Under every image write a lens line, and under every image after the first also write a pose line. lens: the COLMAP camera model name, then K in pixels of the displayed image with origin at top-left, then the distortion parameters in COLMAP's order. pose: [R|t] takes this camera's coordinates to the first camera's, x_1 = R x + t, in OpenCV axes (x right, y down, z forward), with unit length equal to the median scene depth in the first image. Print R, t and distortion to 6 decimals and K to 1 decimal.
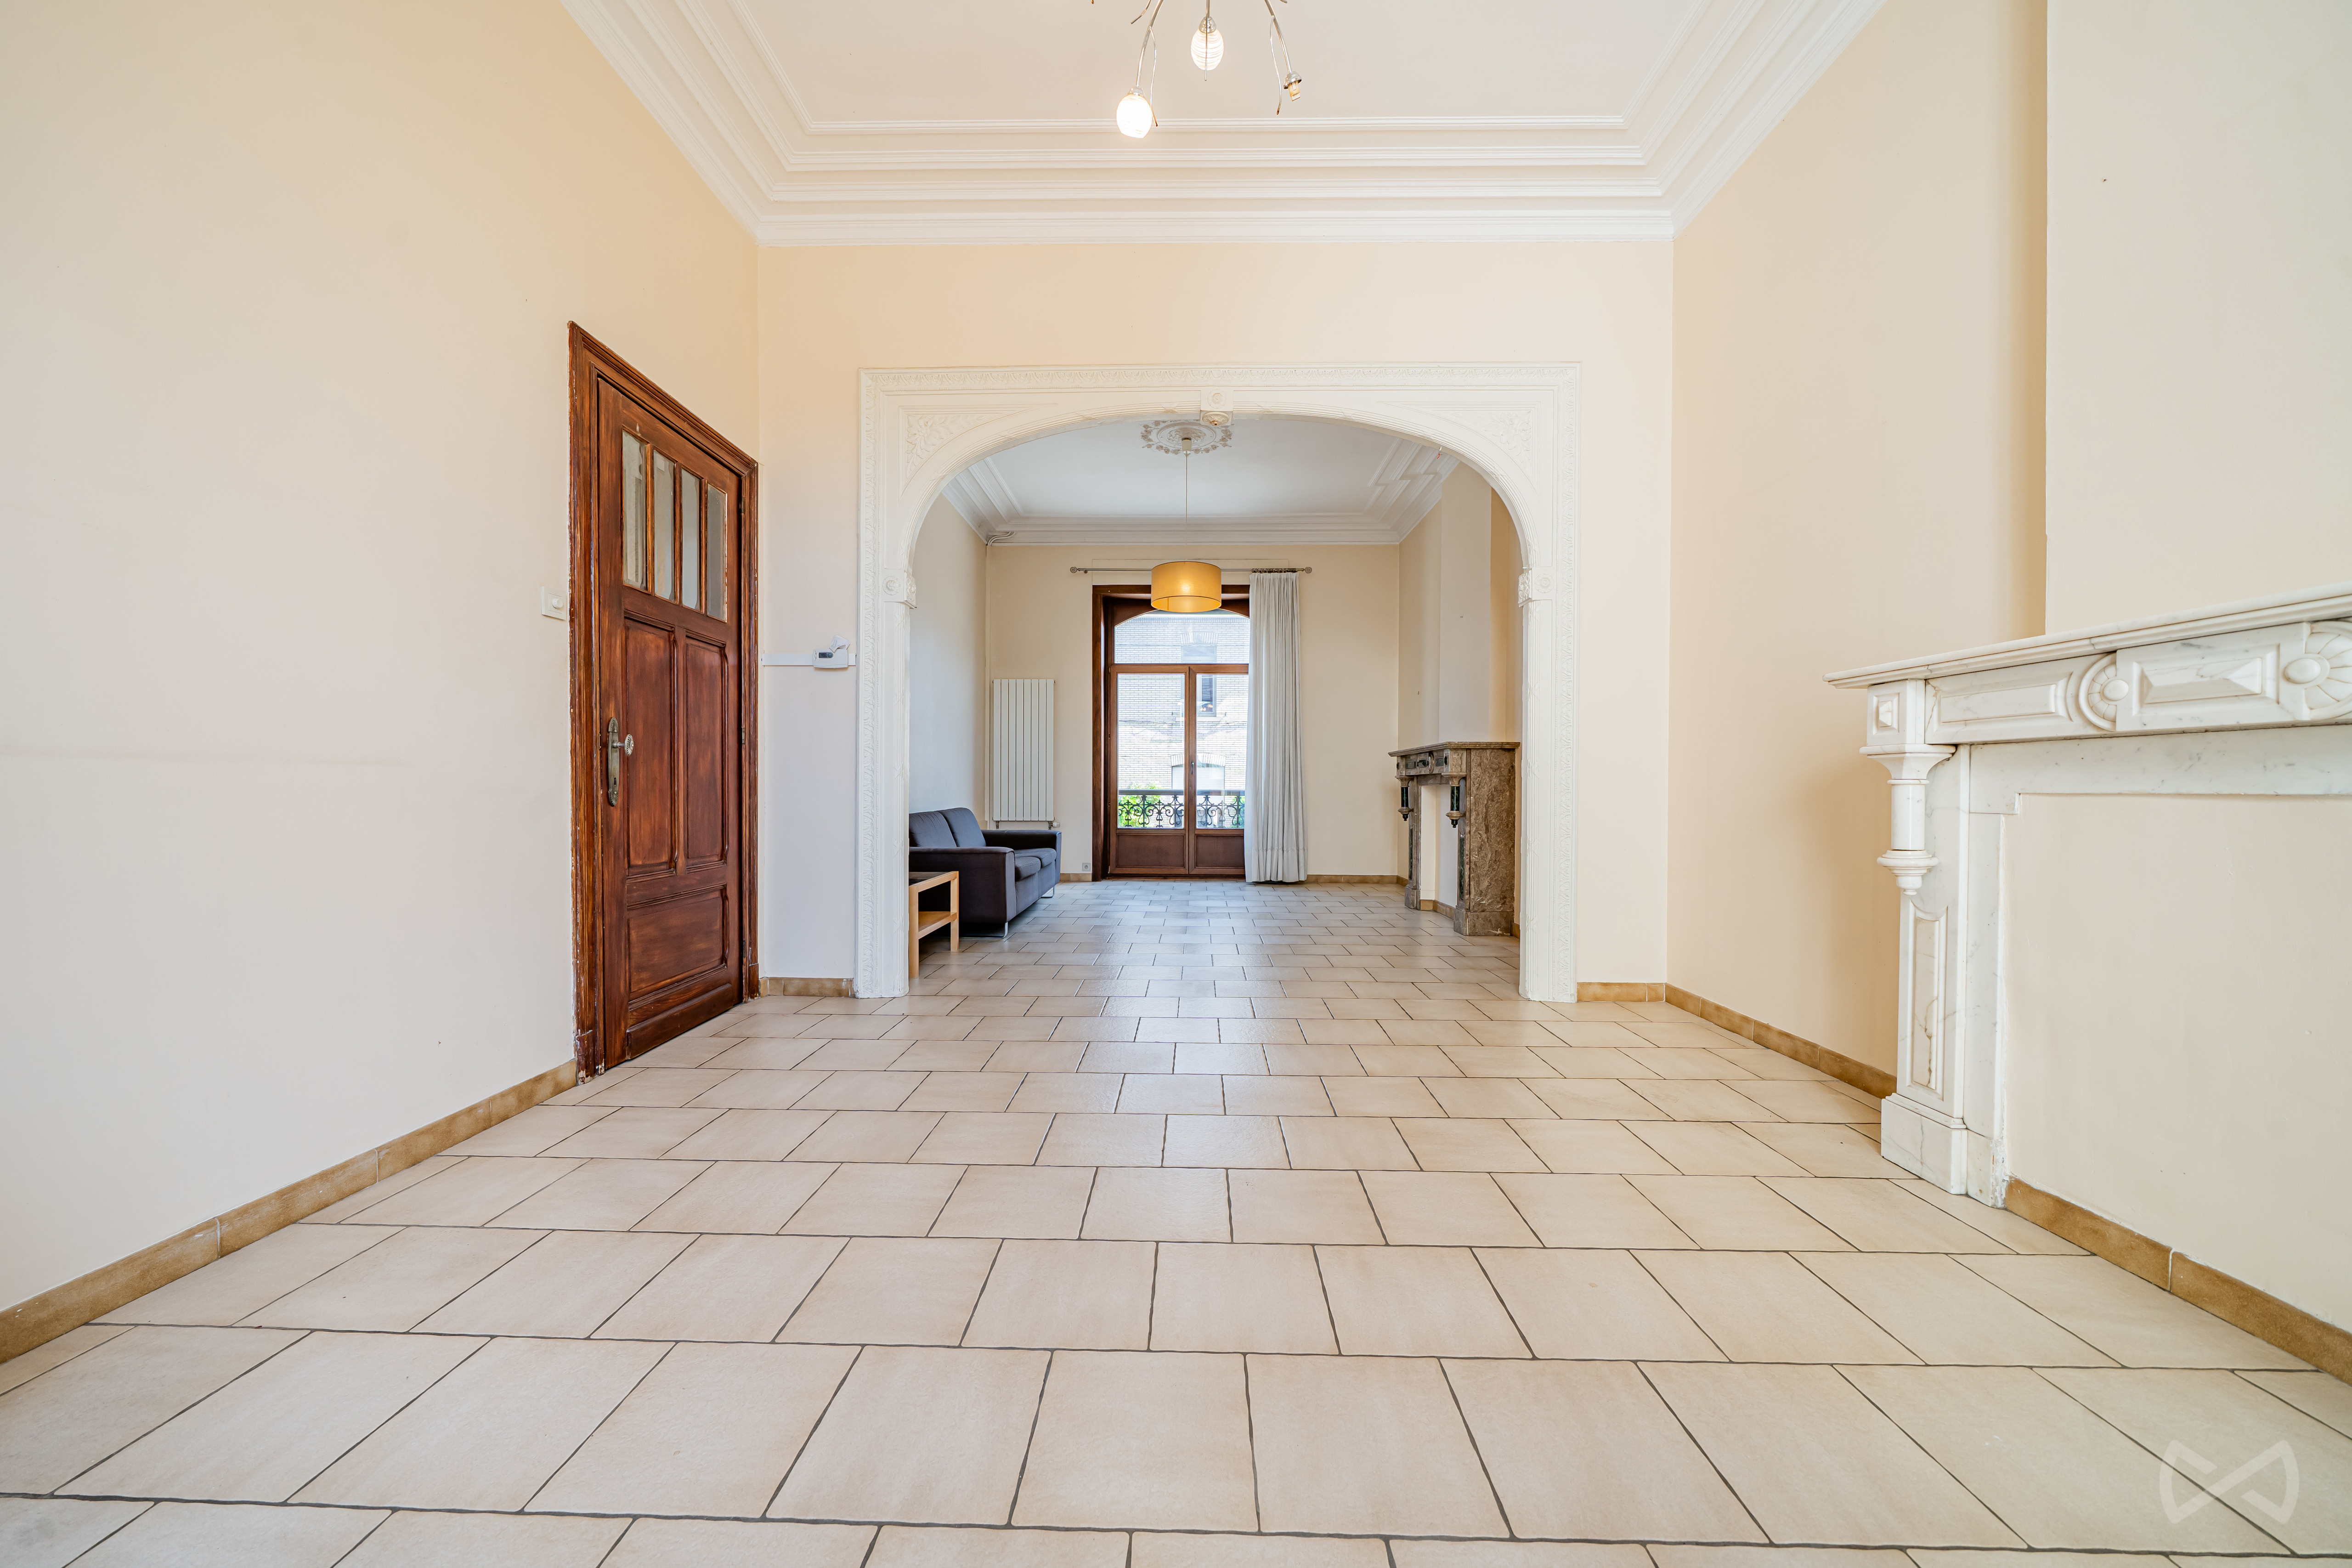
lens RADIAL K [[799.3, 0, 1172.7], [0, 799.3, 785.3], [0, 0, 1]] dist [-0.006040, 0.000316]
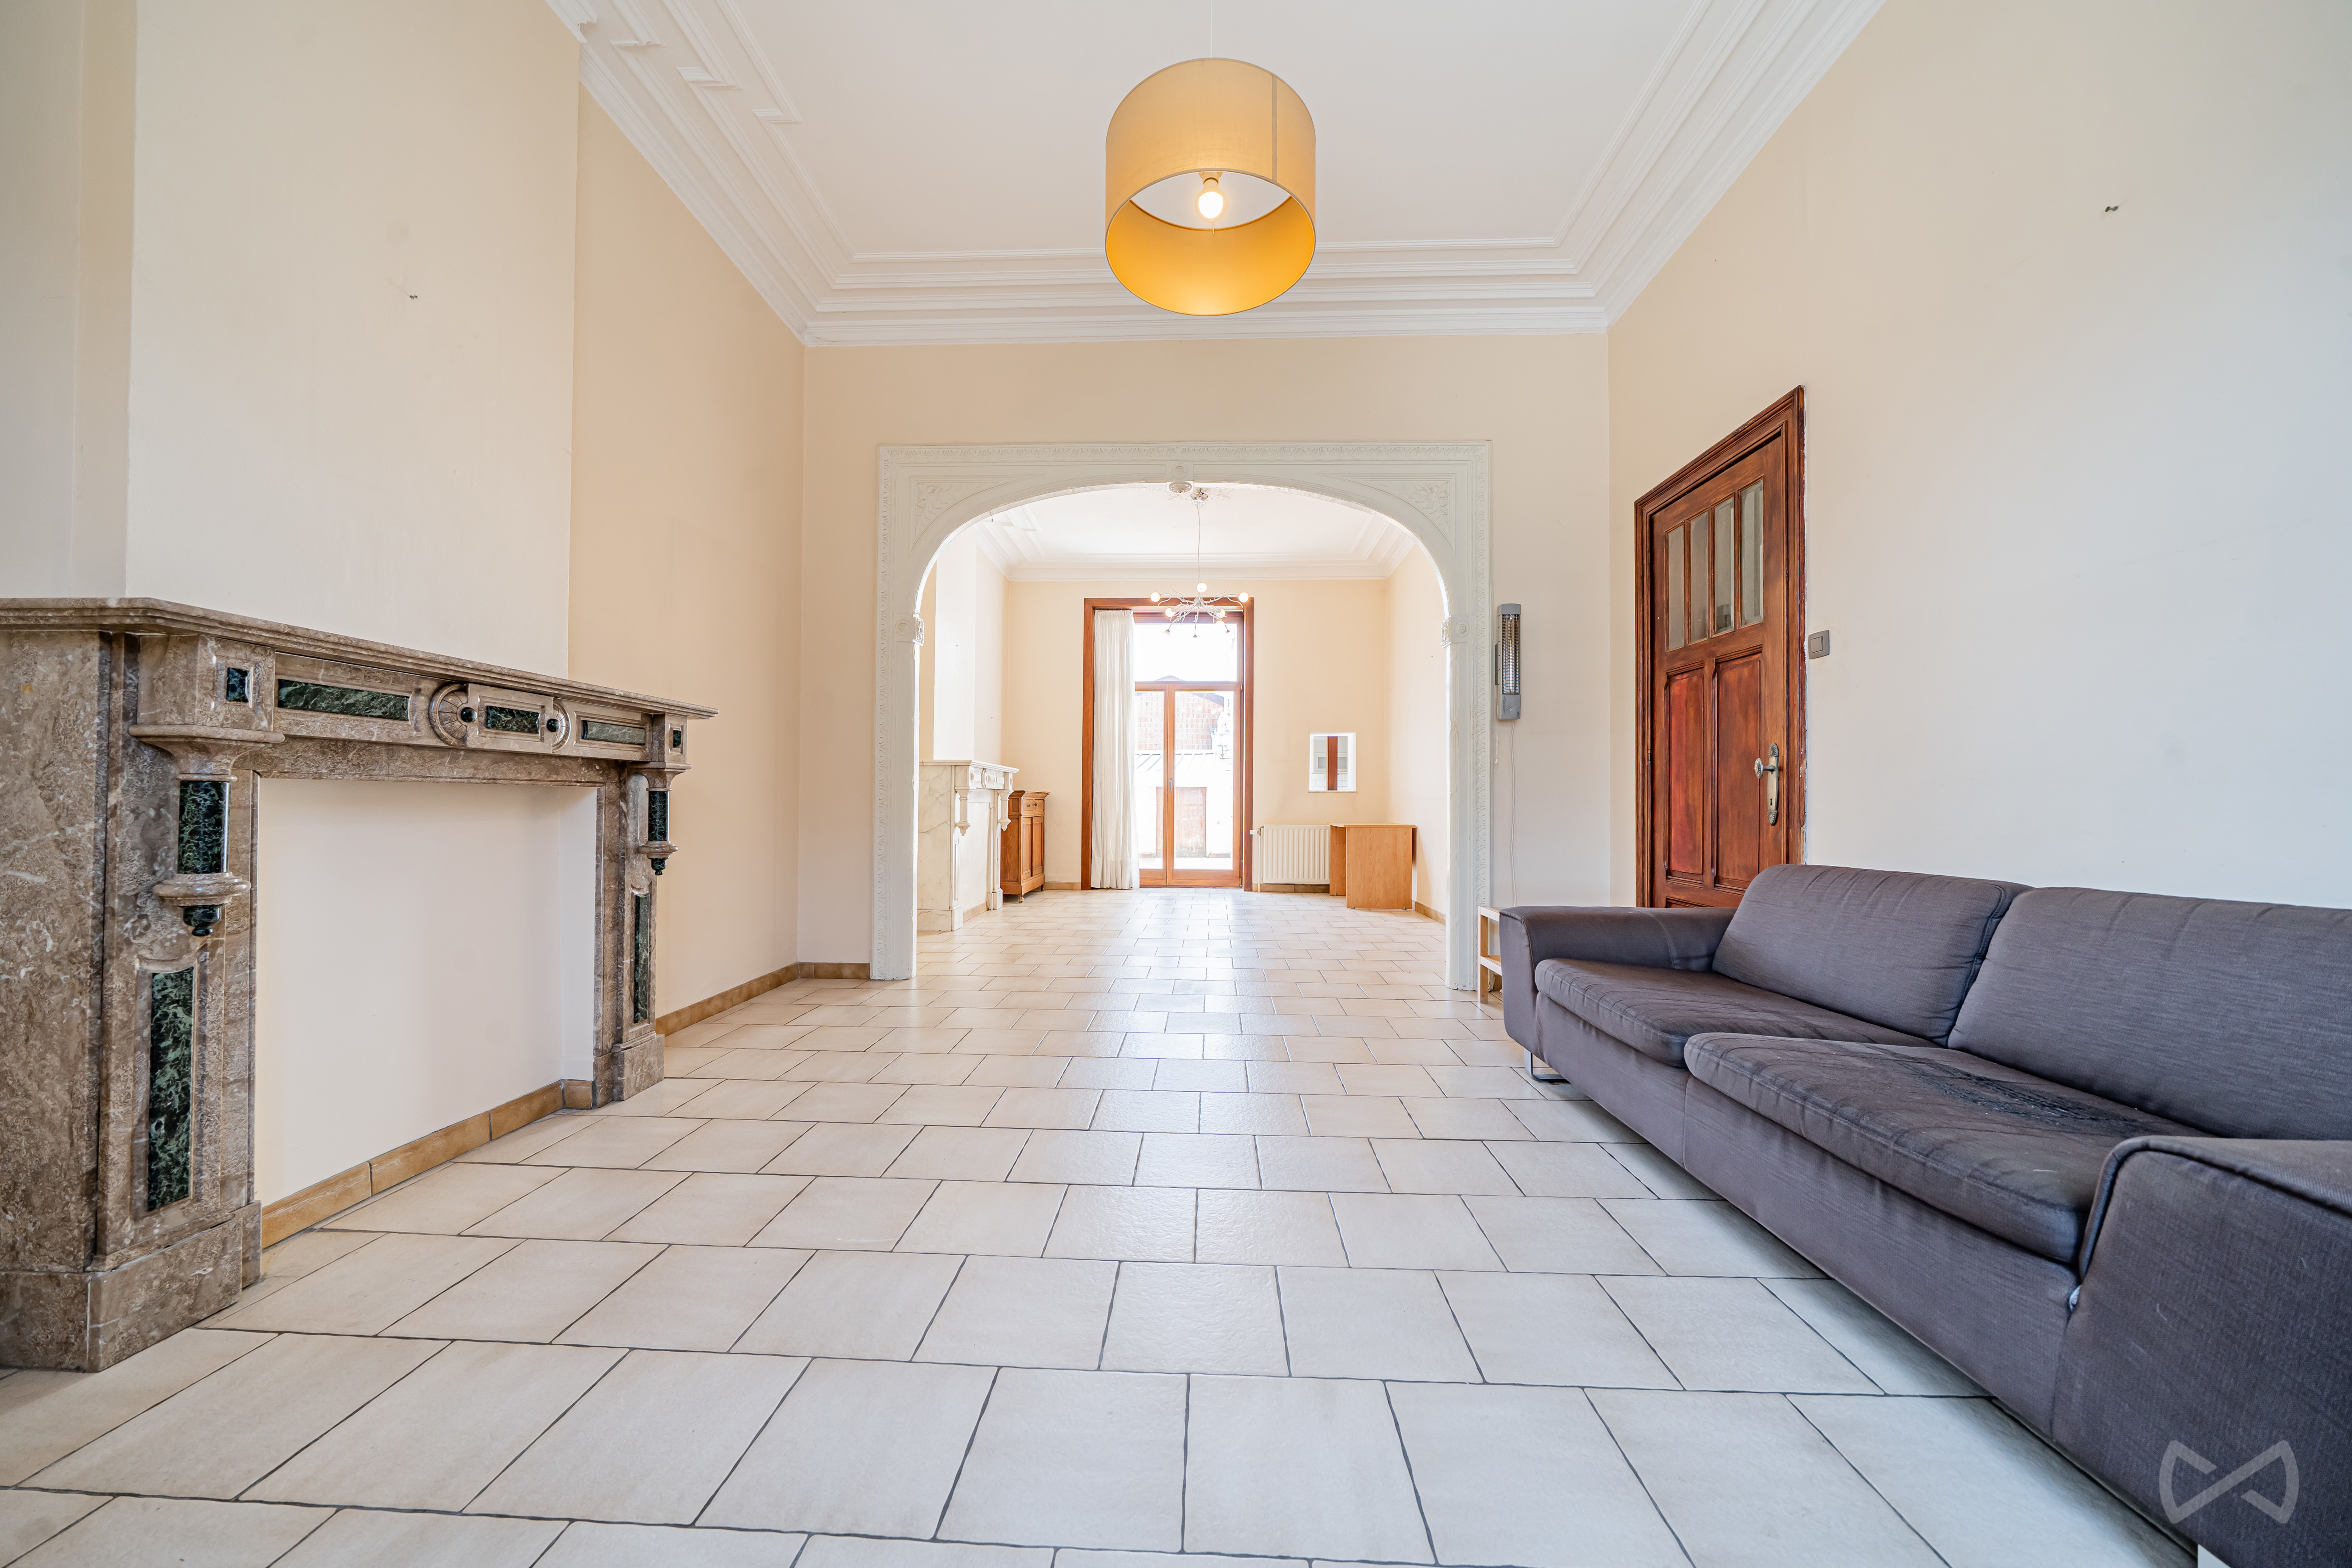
lens RADIAL K [[799.2, 0, 1177.6], [0, 799.2, 798.2], [0, 0, 1]] dist [-0.006040, 0.000316]
pose [[0.999772, 0.004166, -0.020924, 0.101740], [-0.004291, 0.999973, -0.005958, 0.000136], [0.020898, 0.006046, 0.999763, -0.002852]]
